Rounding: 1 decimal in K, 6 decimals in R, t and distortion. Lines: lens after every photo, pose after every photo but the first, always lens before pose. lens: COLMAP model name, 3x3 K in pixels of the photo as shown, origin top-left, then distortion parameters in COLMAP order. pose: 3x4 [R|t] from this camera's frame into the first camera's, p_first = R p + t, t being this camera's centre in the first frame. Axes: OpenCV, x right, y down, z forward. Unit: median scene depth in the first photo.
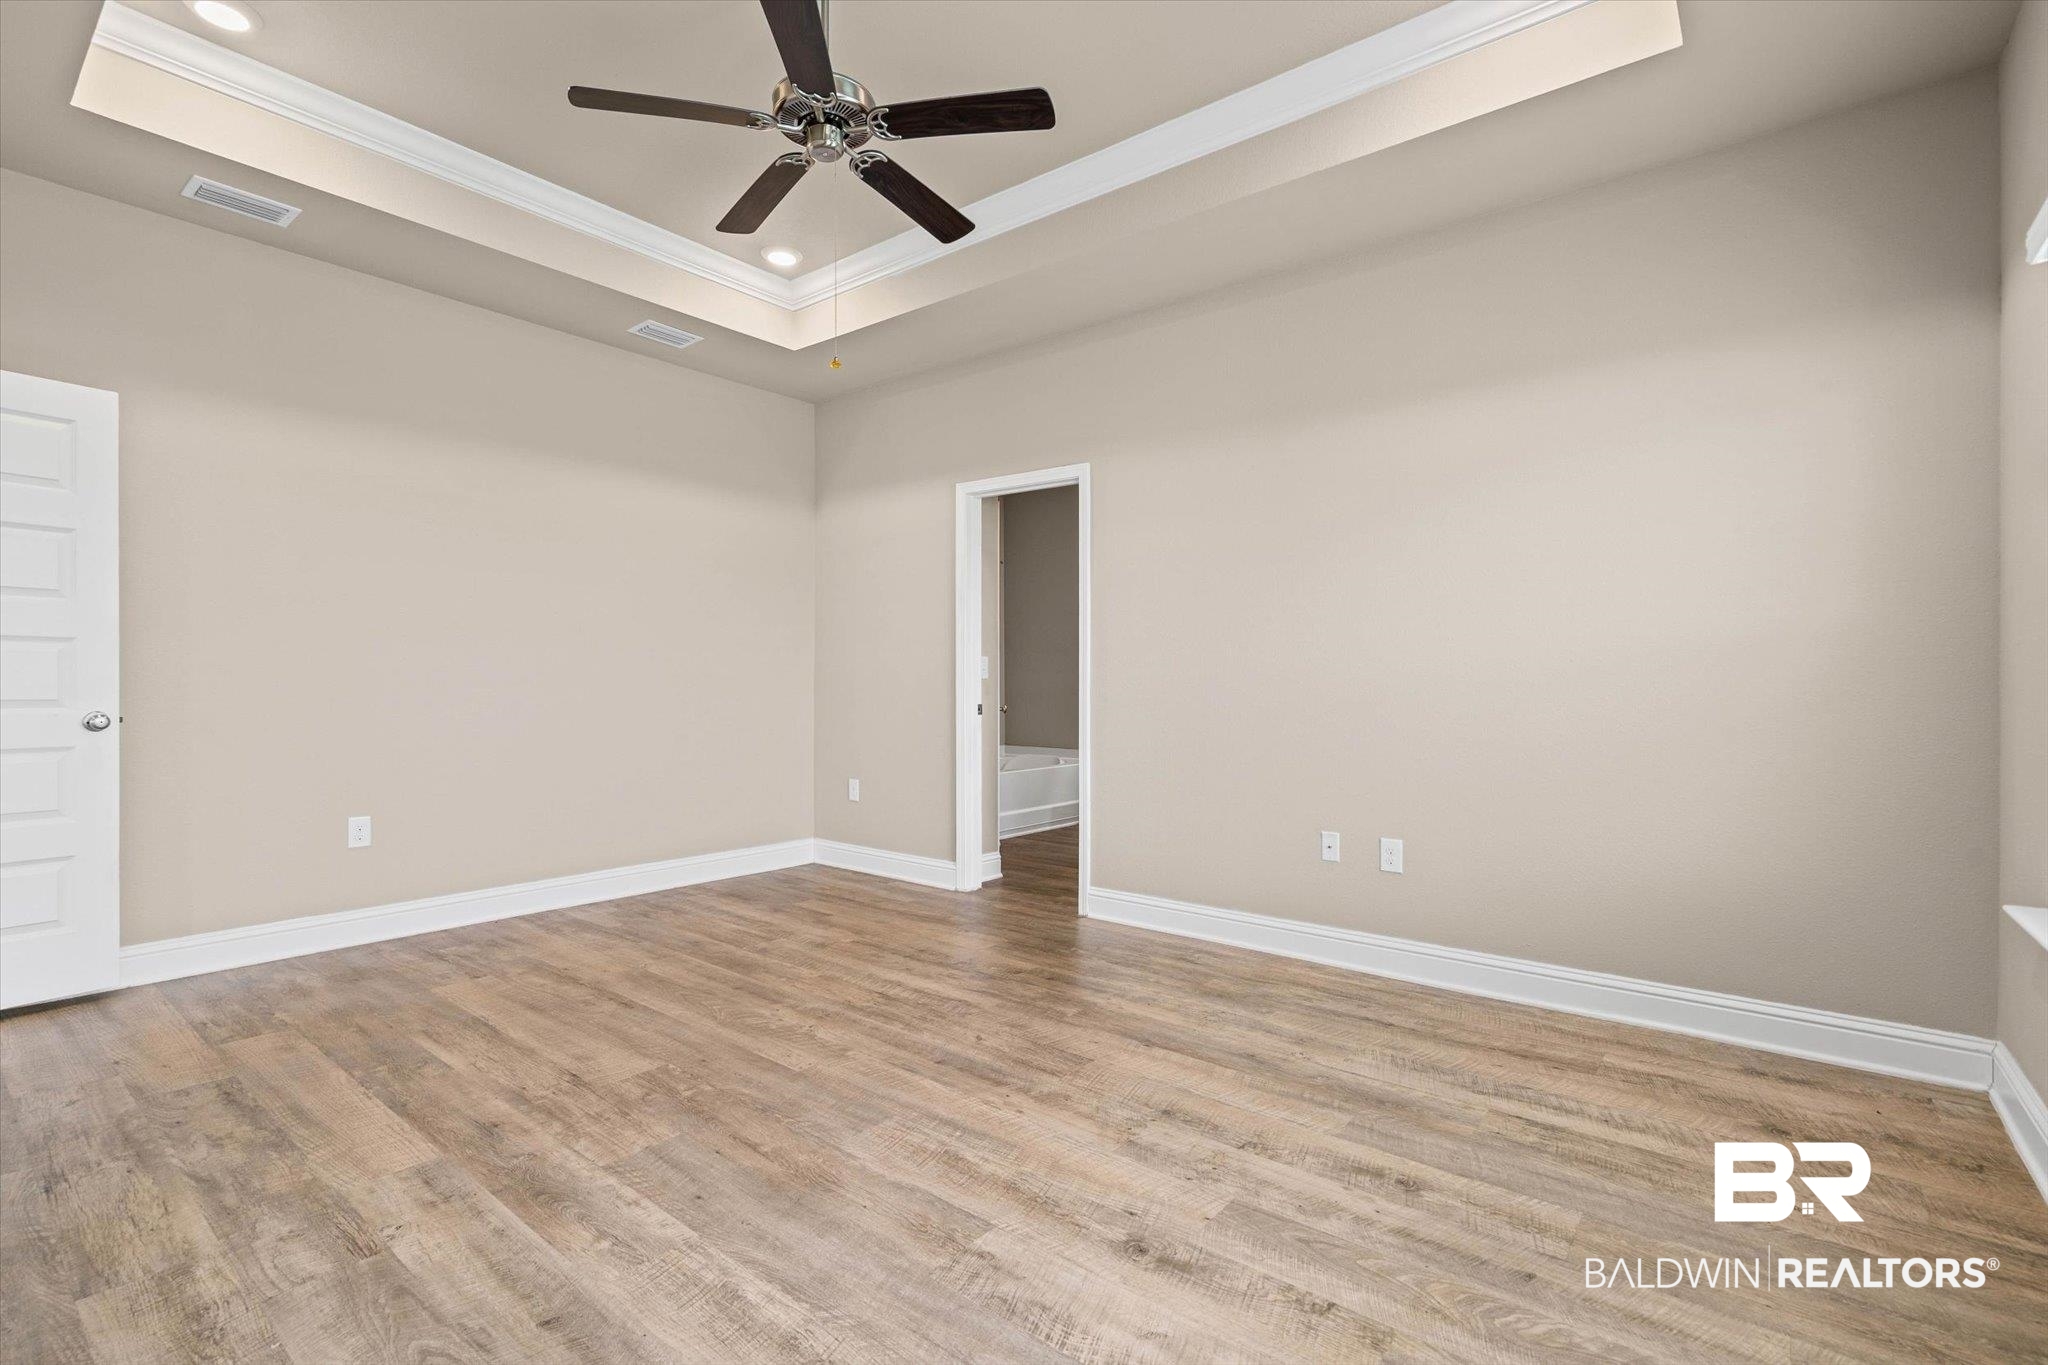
lens RADIAL K [[935.8, 0, 1012.6], [0, 935.8, 642.5], [0, 0, 1]] dist [-0.002617, 0.000023]
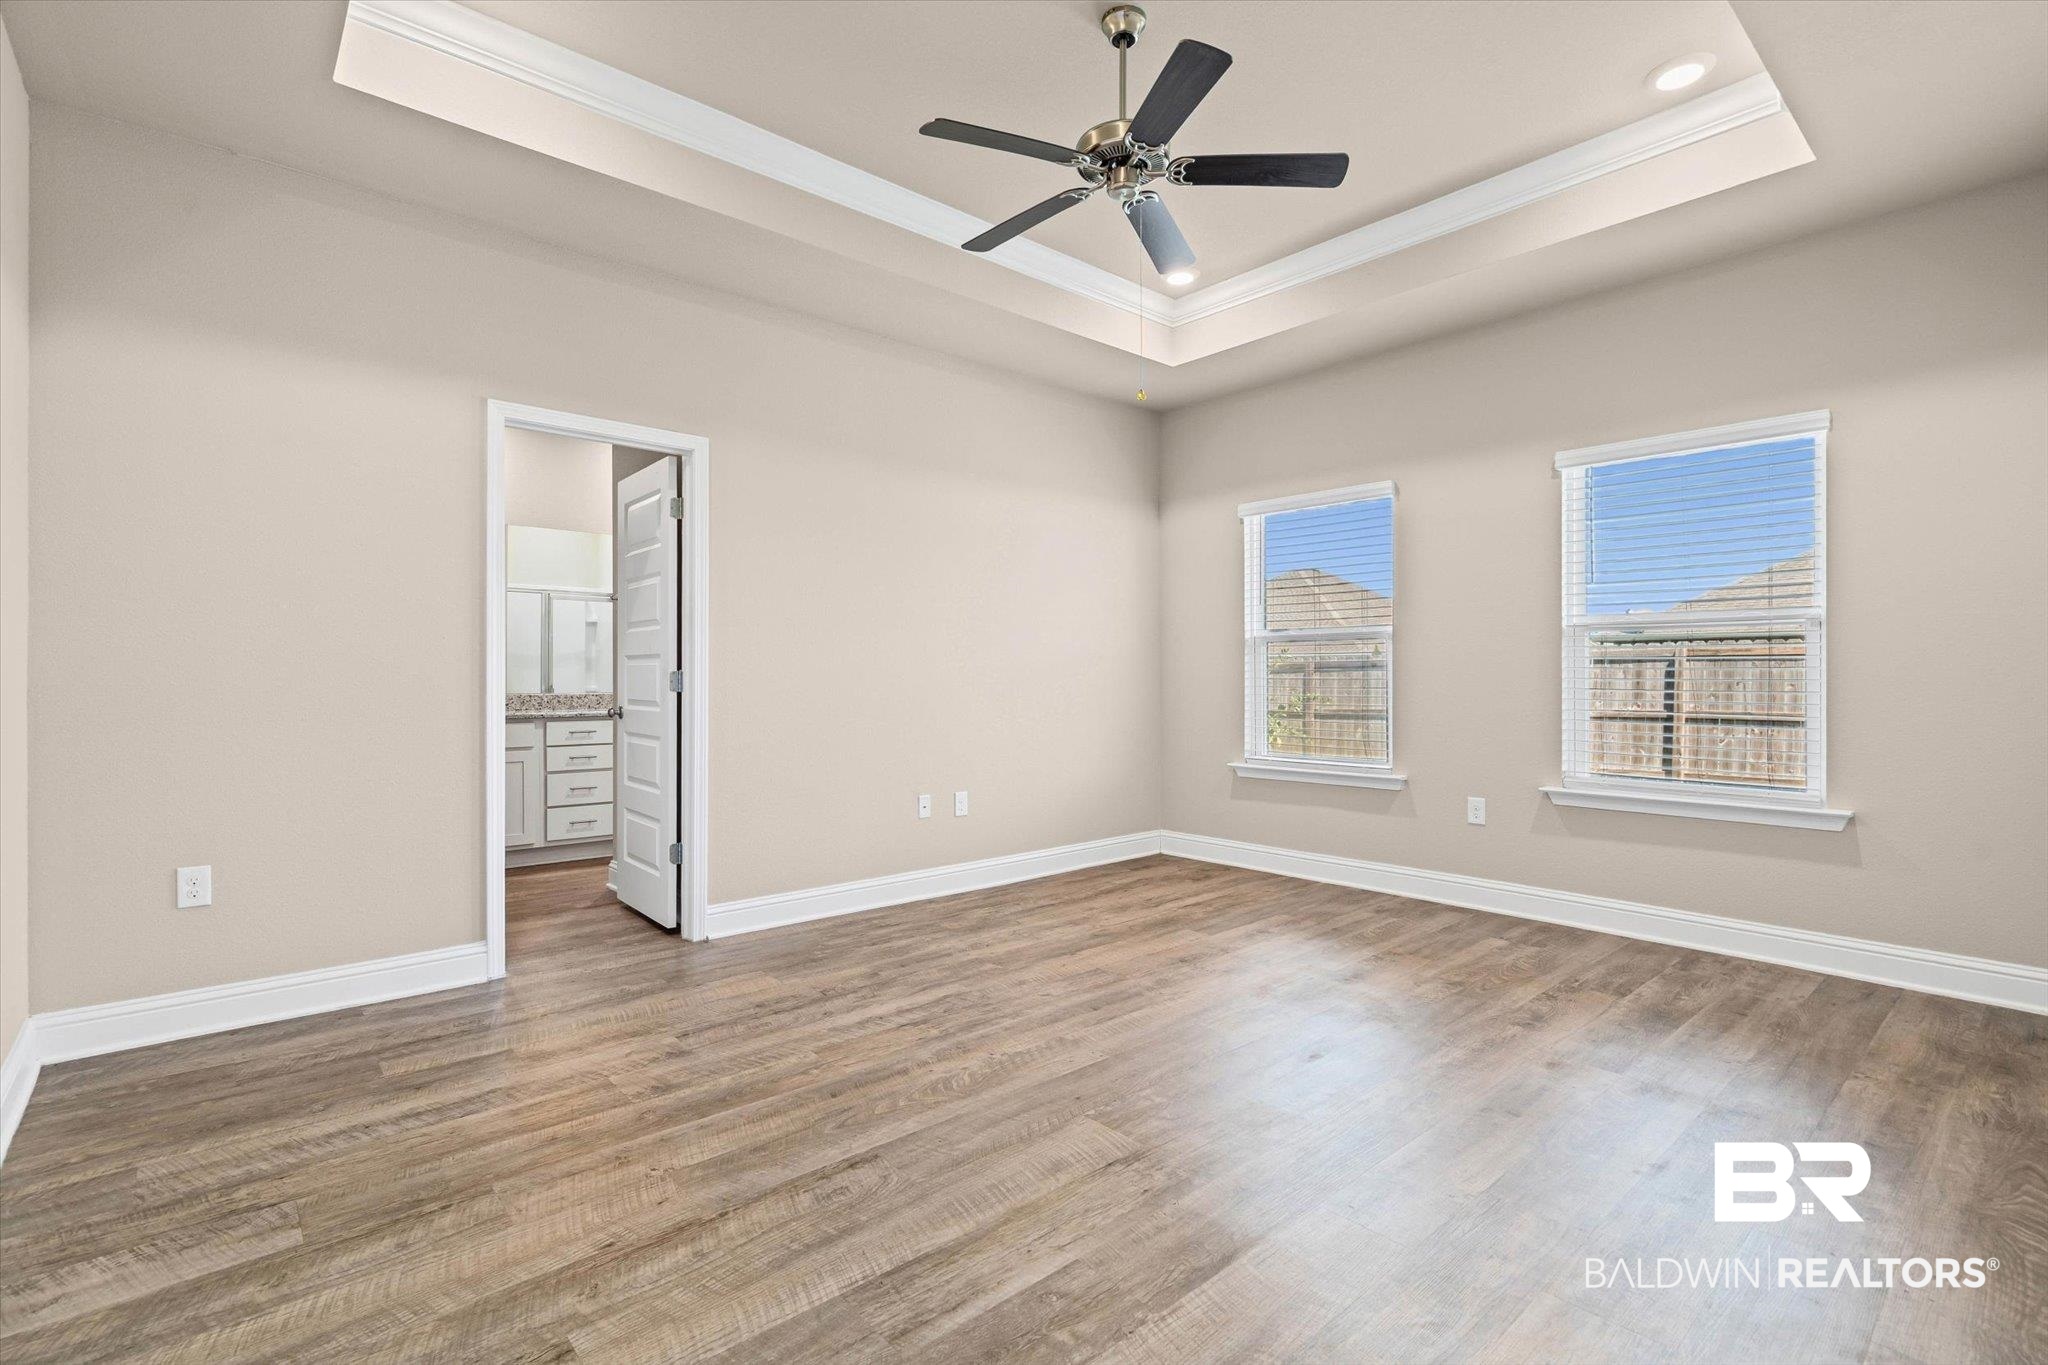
lens RADIAL K [[935.8, 0, 1034.2], [0, 935.8, 686.2], [0, 0, 1]] dist [-0.002617, 0.000023]
pose [[0.157231, -0.013067, 0.987475, -1.010512], [-0.038231, 0.999082, 0.019308, 0.030115], [-0.986822, -0.040788, 0.156587, 0.759973]]
